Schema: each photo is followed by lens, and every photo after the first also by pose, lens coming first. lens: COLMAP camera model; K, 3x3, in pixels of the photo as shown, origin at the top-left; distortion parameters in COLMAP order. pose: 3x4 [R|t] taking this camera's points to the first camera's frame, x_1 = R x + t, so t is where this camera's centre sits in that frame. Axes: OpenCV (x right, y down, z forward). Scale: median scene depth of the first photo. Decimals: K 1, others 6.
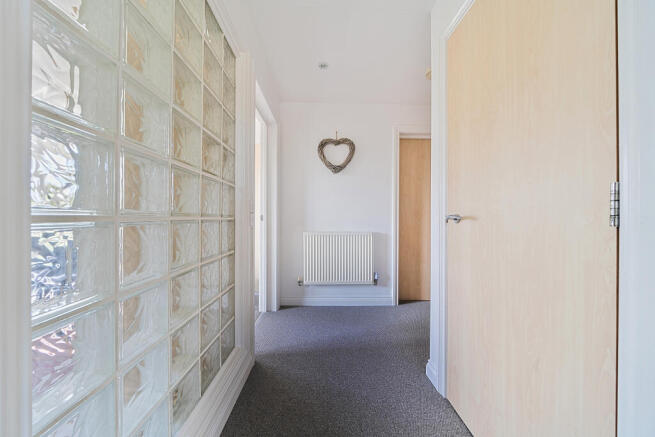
lens RADIAL K [[223.6, 0, 327.4], [0, 223.6, 218.3], [0, 0, 1]] dist [0.000288, 0.000003]
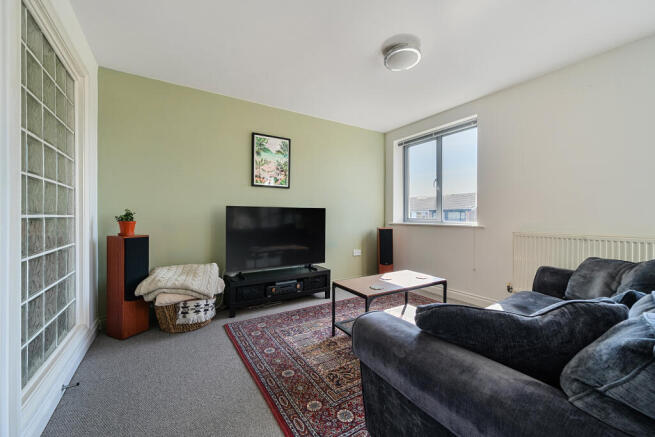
lens RADIAL K [[266.1, 0, 328.8], [0, 266.1, 218.4], [0, 0, 1]] dist [0.004303, 0.000470]
pose [[0.857019, -0.008261, 0.515219, 0.013003], [0.002345, 0.999924, 0.012132, -0.001004], [-0.515280, -0.009189, 0.856973, -0.904043]]
